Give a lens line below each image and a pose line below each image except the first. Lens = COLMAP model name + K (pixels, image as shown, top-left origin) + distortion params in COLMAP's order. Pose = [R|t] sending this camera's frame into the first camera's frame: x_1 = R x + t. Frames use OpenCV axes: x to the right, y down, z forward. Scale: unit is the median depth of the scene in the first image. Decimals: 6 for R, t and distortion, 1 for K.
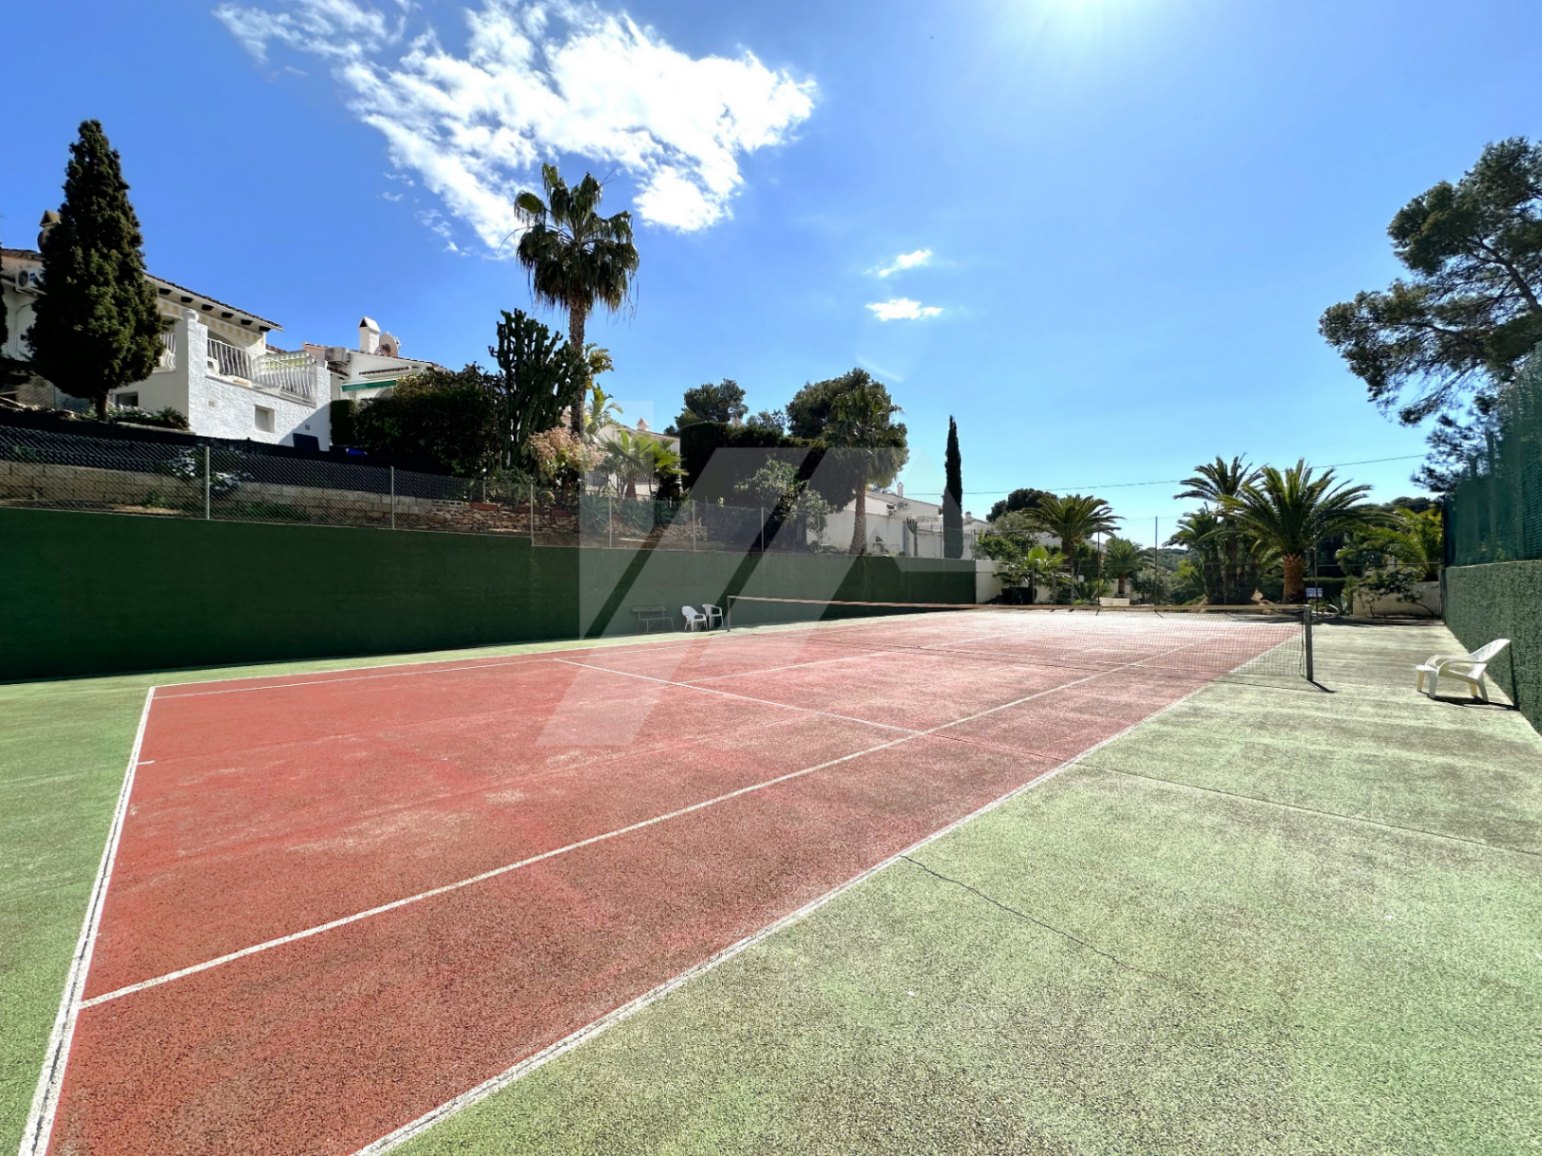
lens RADIAL K [[619.5, 0, 771.0], [0, 619.5, 578.0], [0, 0, 1]] dist [-0.000530, 0.000051]
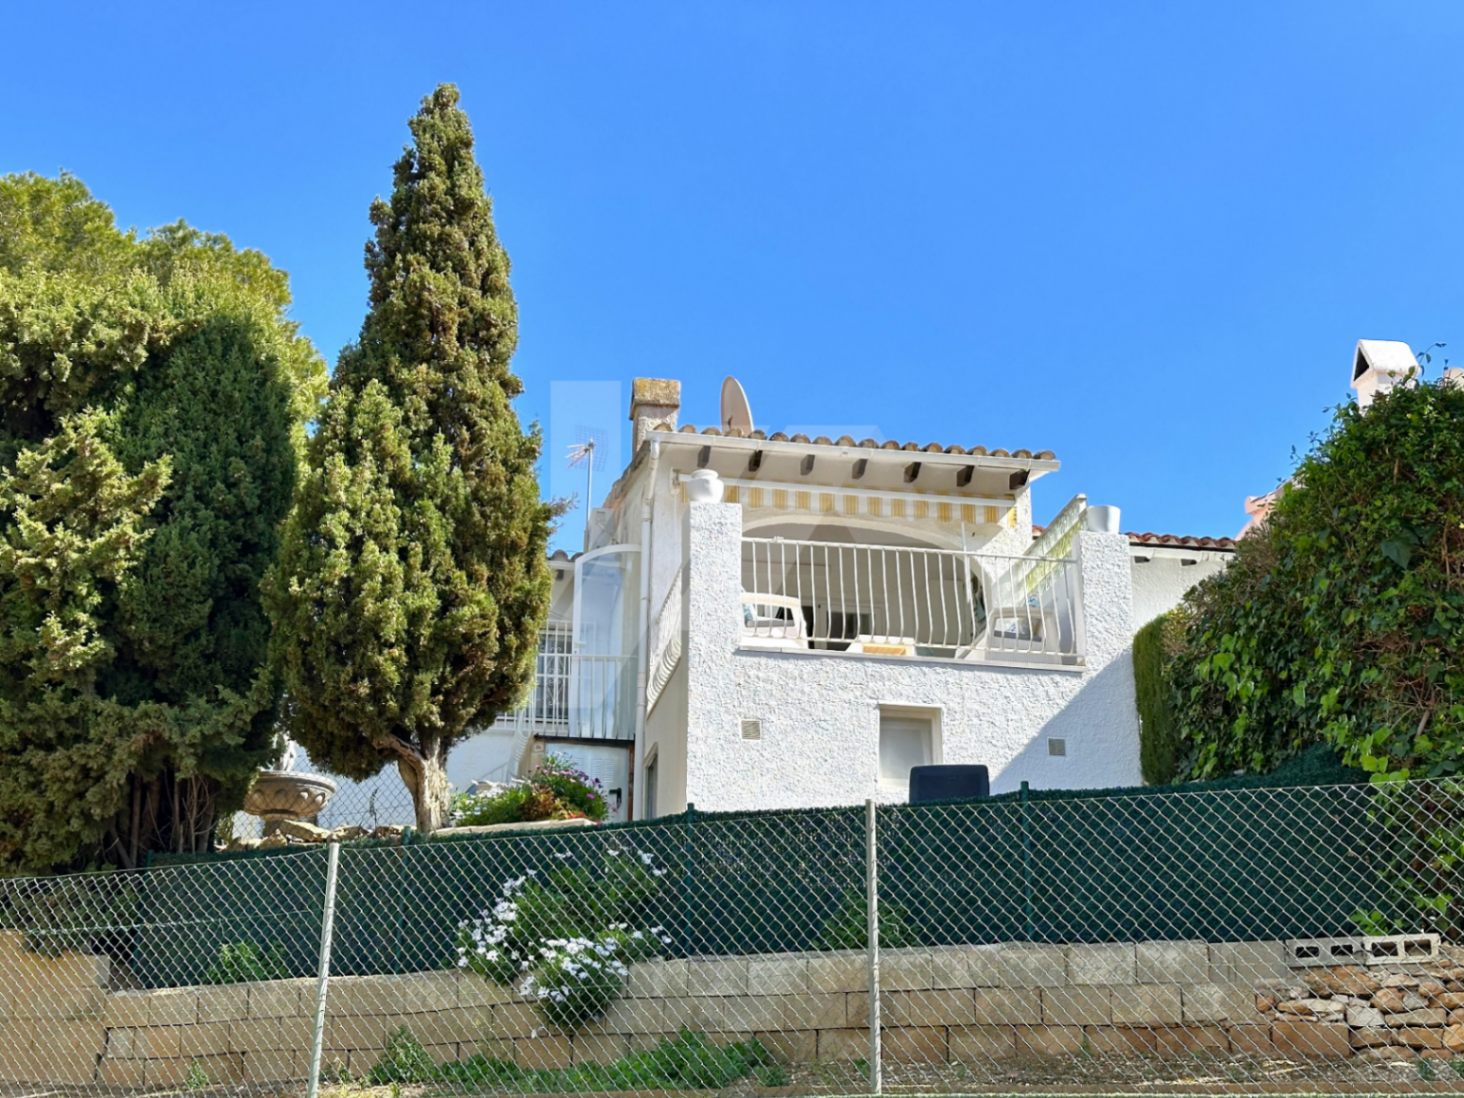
lens RADIAL K [[1977.2, 0, 732.0], [0, 1977.2, 549.0], [0, 0, 1]] dist [0.020987, 0.035696]
pose [[0.363767, -0.314360, -0.876841, 0.006829], [-0.020302, 0.938433, -0.344864, -0.018494], [0.931269, 0.143252, 0.334989, 0.602781]]
